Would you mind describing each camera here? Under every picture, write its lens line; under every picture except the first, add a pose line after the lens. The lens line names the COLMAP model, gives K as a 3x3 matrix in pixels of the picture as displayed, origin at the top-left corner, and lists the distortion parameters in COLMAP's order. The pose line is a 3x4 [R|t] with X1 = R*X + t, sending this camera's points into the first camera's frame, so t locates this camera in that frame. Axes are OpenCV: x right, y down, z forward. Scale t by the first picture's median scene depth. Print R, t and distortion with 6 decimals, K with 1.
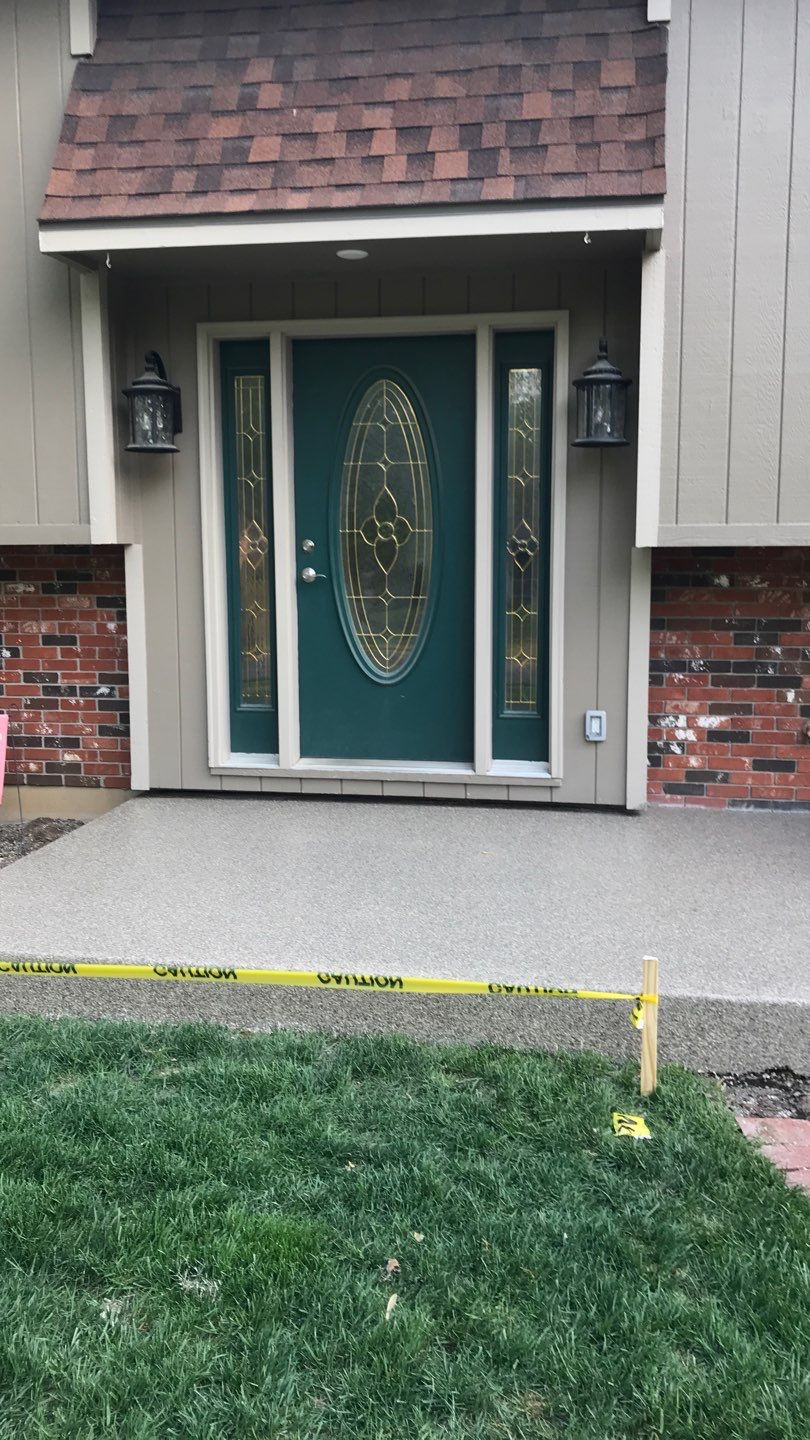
lens RADIAL K [[1166.3, 0, 398.2], [0, 1166.3, 720.7], [0, 0, 1]] dist [0.006253, -0.002954]
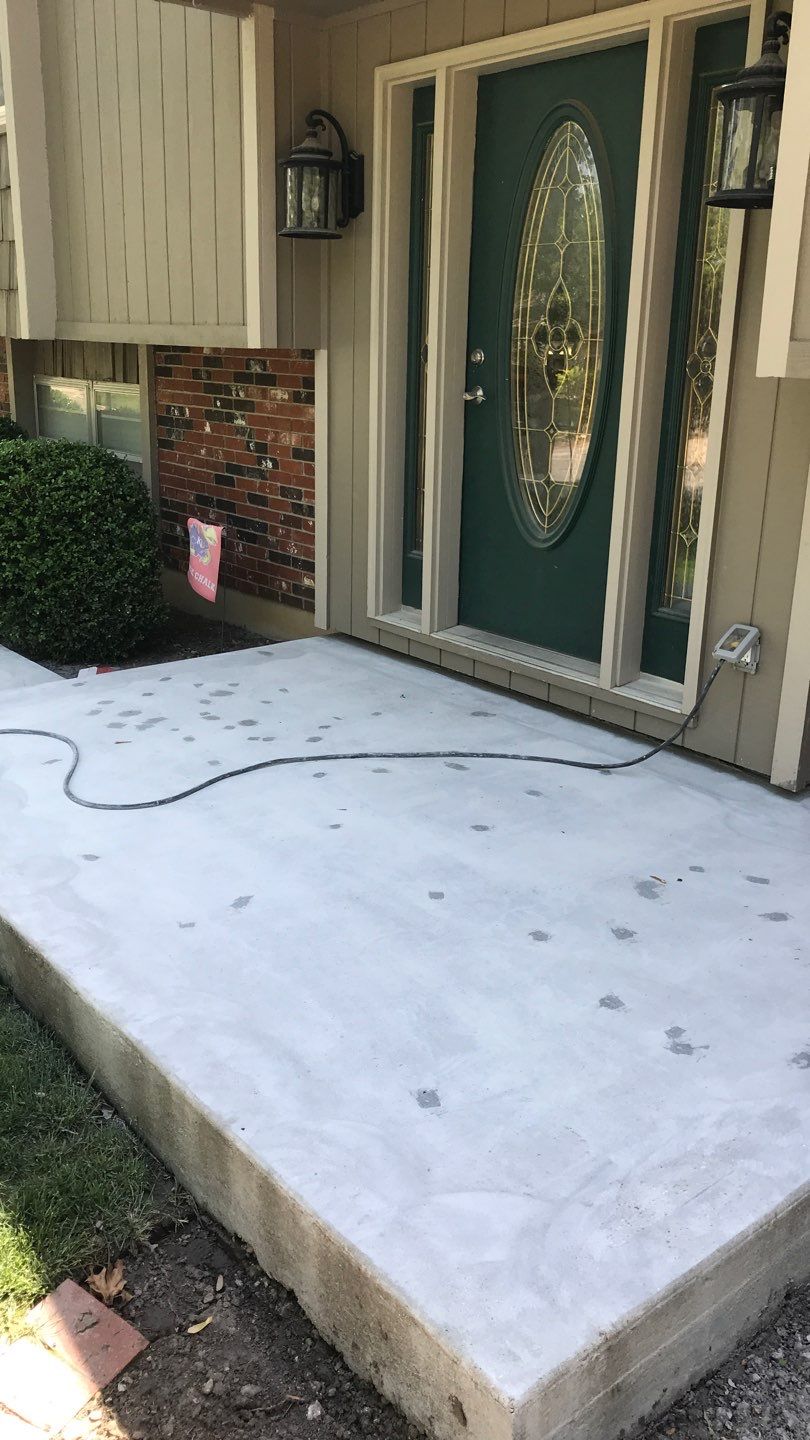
lens RADIAL K [[1166.3, 0, 398.2], [0, 1166.3, 720.7], [0, 0, 1]] dist [0.006253, -0.002954]
pose [[0.777892, 0.213030, -0.591187, 0.388955], [-0.110486, 0.972495, 0.205054, -0.065947], [0.618609, -0.094192, 0.780033, 0.322057]]
